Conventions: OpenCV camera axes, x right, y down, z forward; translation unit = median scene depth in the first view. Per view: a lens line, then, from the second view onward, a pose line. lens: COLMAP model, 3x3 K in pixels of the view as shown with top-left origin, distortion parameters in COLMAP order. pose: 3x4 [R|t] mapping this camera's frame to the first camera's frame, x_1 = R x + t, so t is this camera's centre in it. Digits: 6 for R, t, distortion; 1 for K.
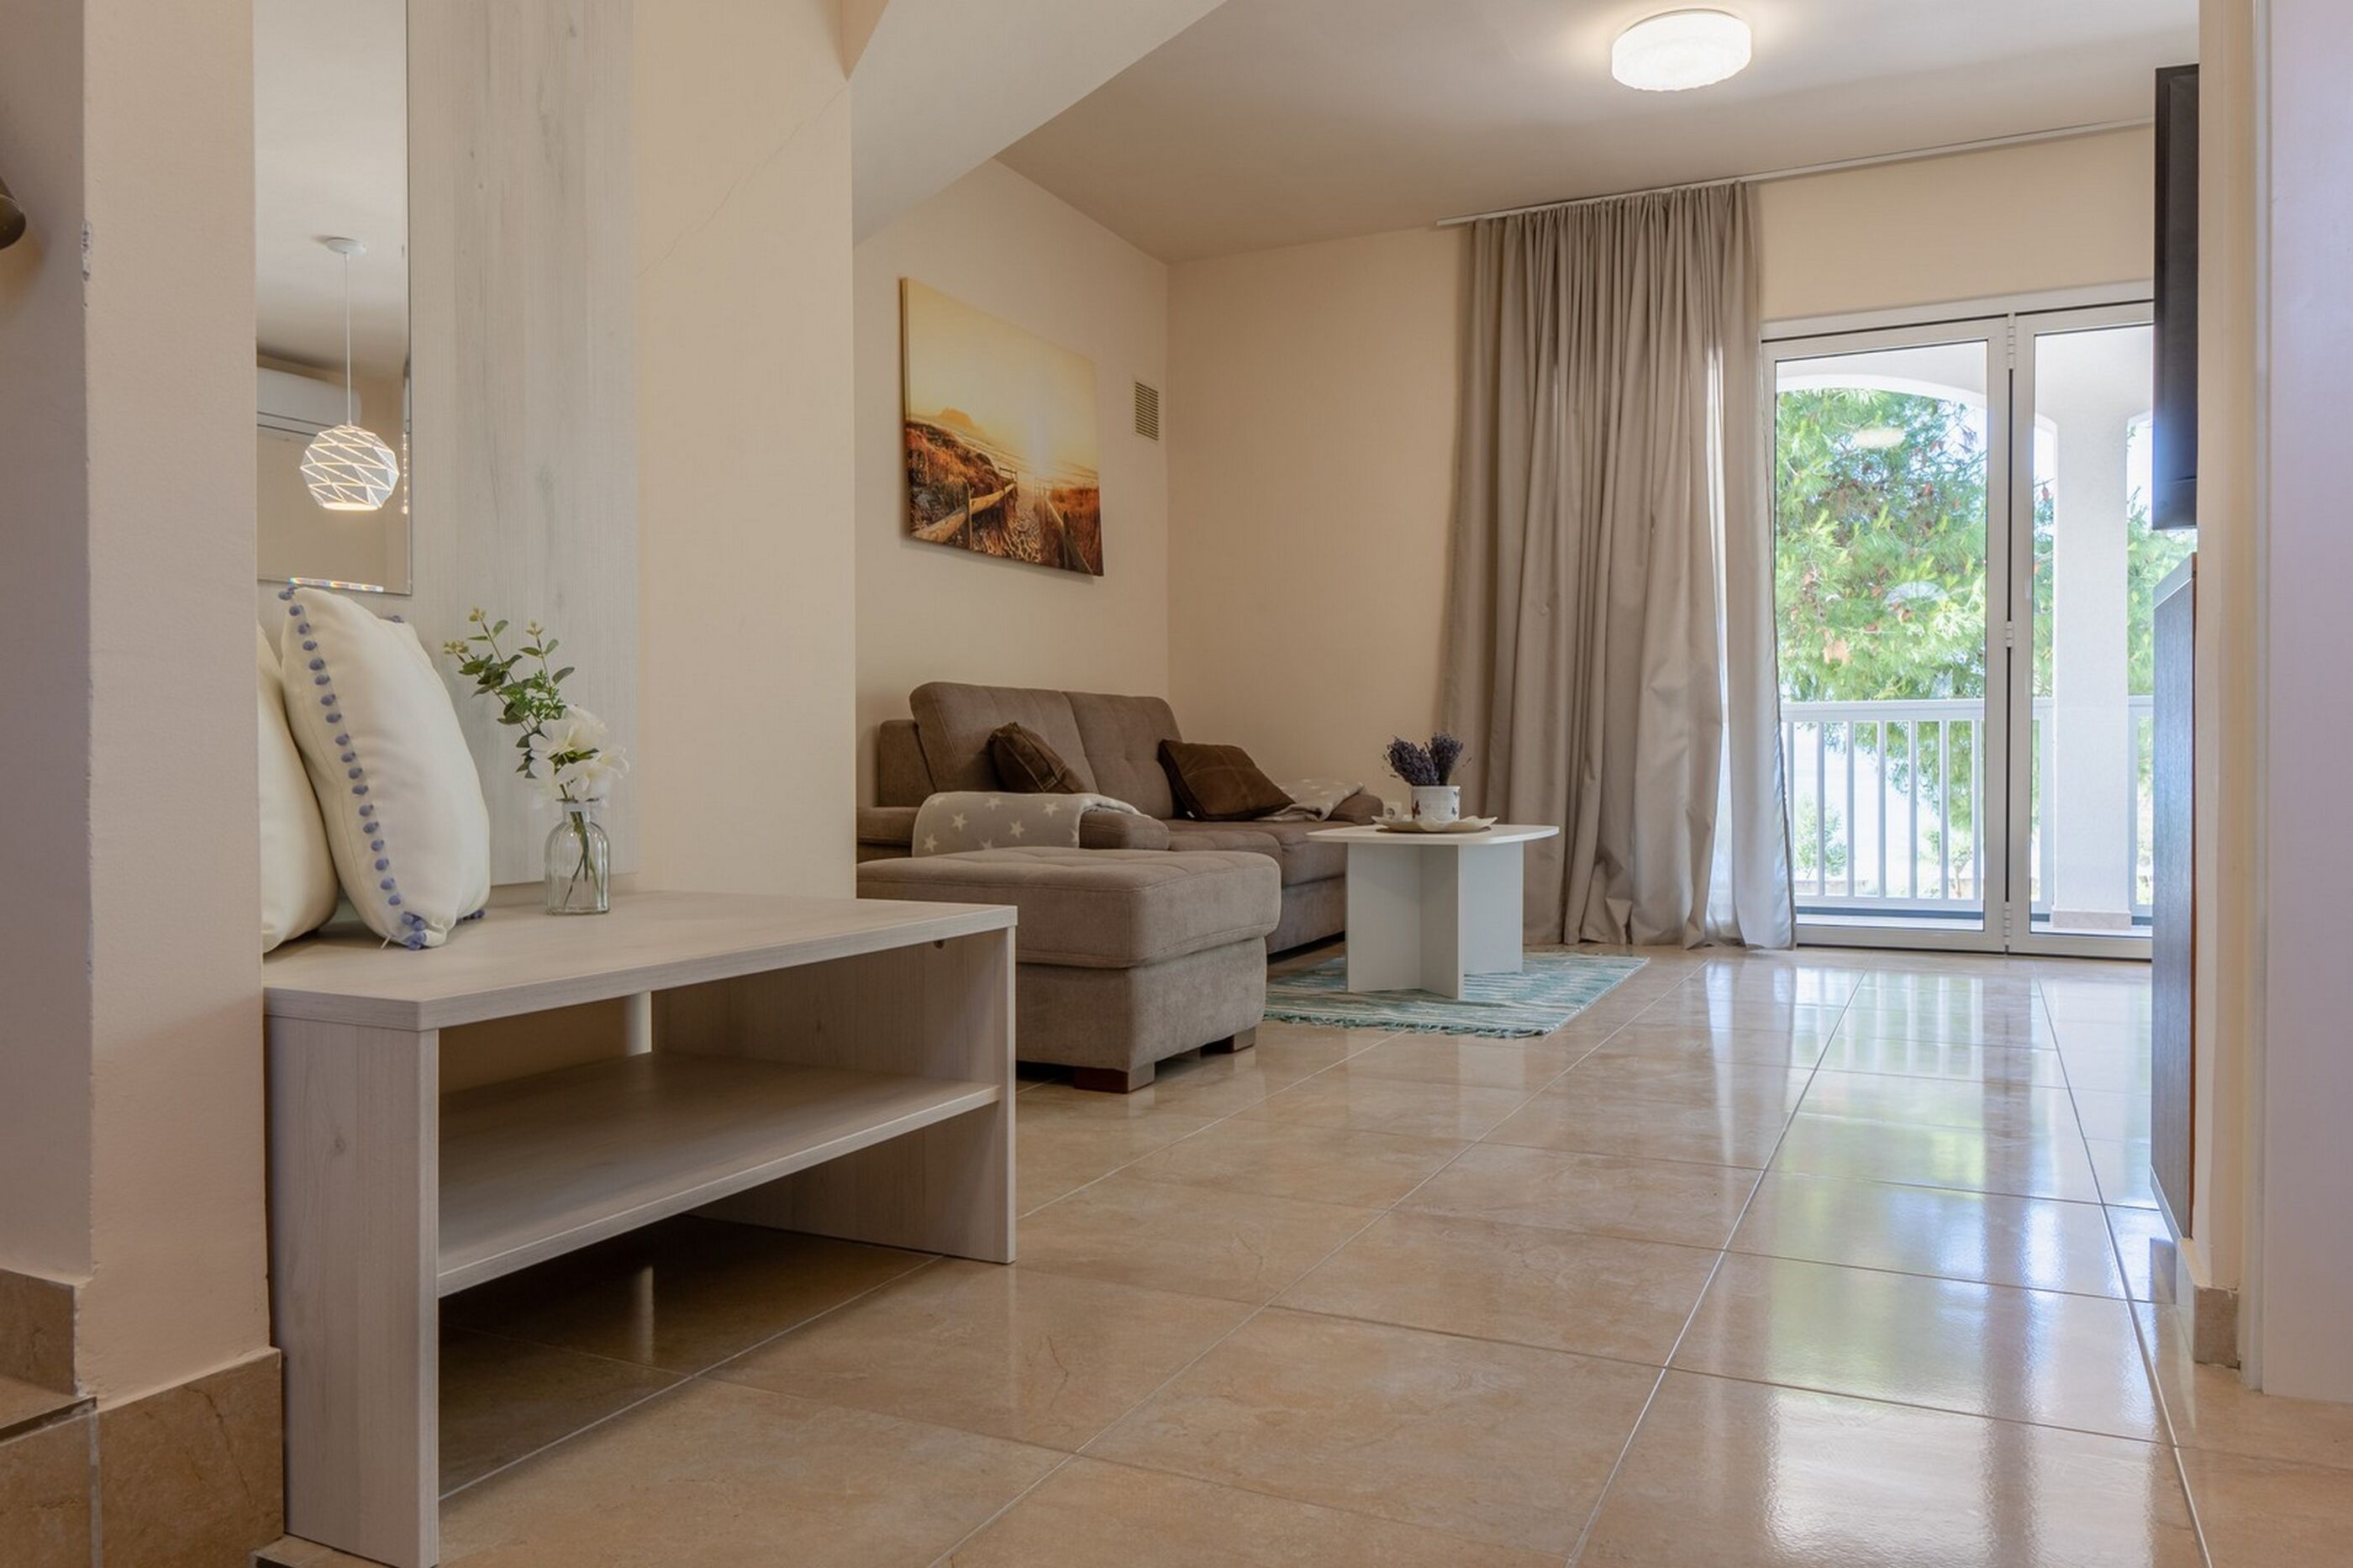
lens RADIAL K [[1667.8, 0, 1175.3], [0, 1667.8, 778.1], [0, 0, 1]] dist [-0.006196, -0.001932]
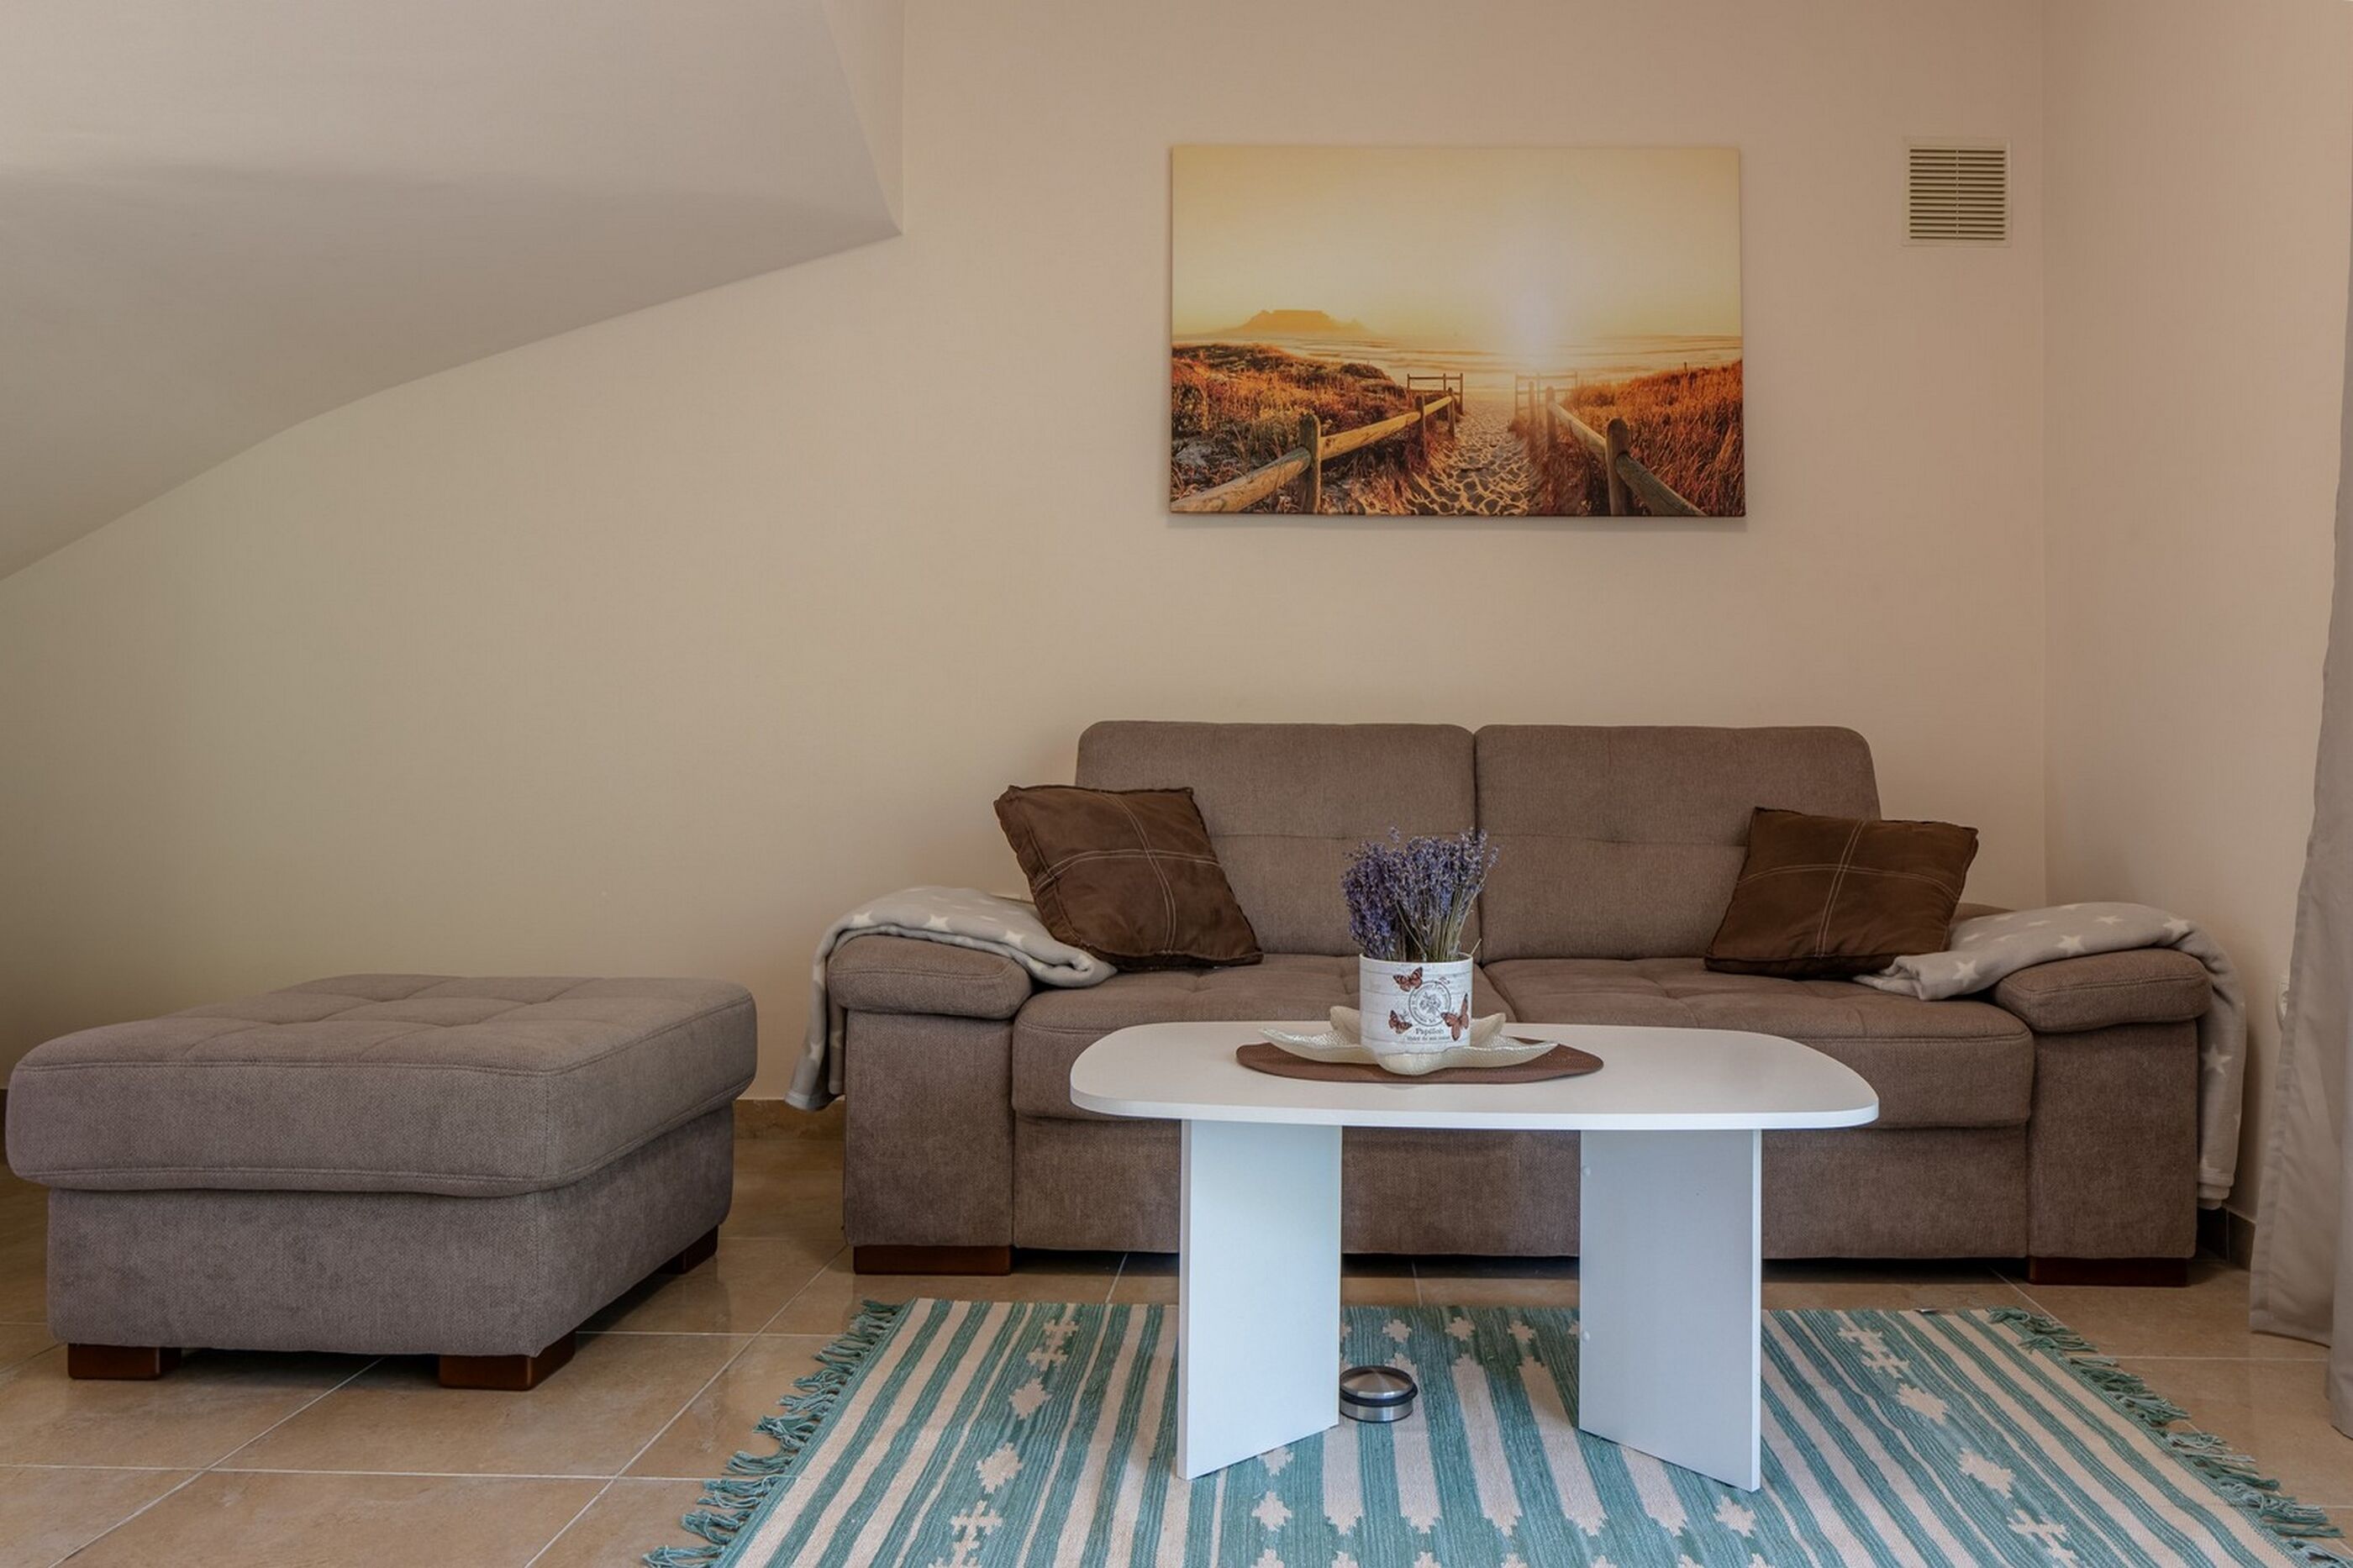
lens RADIAL K [[1702.0, 0, 1296.9], [0, 1702.0, 707.8], [0, 0, 1]] dist [-0.000538, -0.001530]
pose [[0.419100, -0.019662, -0.907727, 0.465579], [-0.020739, 0.999297, -0.031221, -0.037776], [0.907703, 0.031910, 0.418398, 0.687788]]
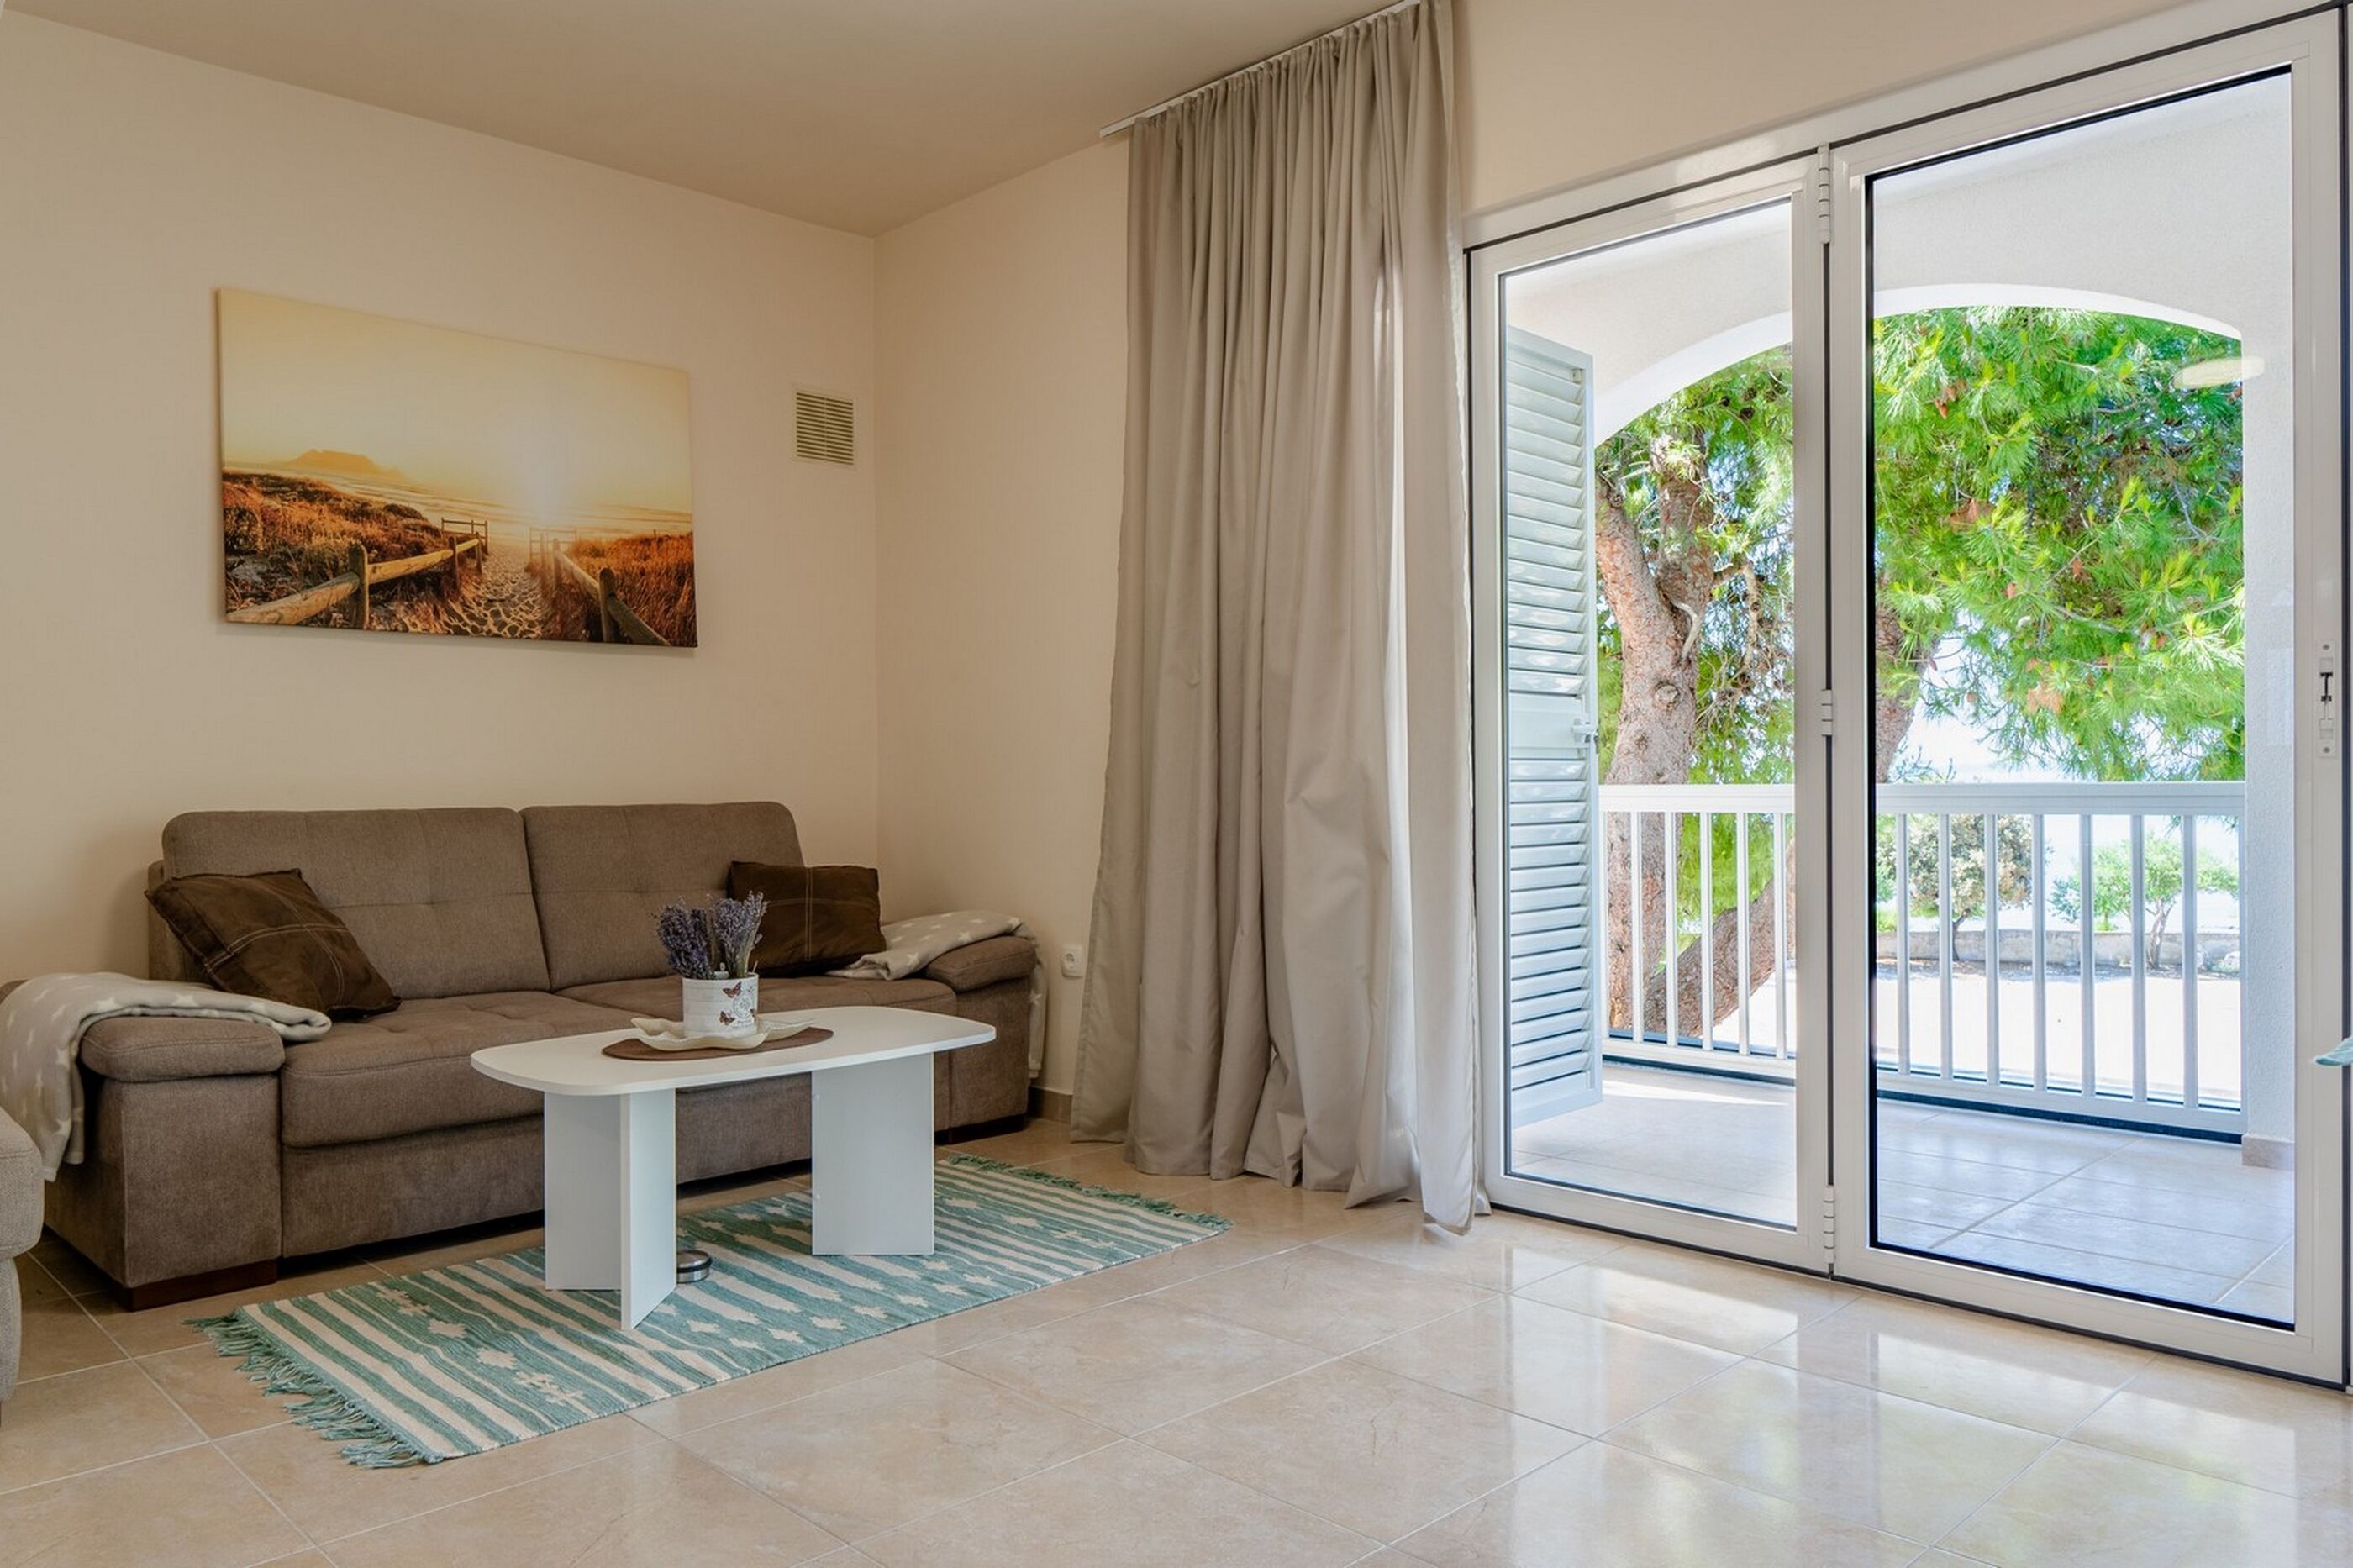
lens RADIAL K [[1651.1, 0, 1169.6], [0, 1651.1, 778.2], [0, 0, 1]] dist [0.000595, -0.006960]
pose [[0.940064, -0.005533, -0.340952, 0.472396], [0.001845, 0.999936, -0.011139, -0.056521], [0.340992, 0.009842, 0.940015, 0.391298]]
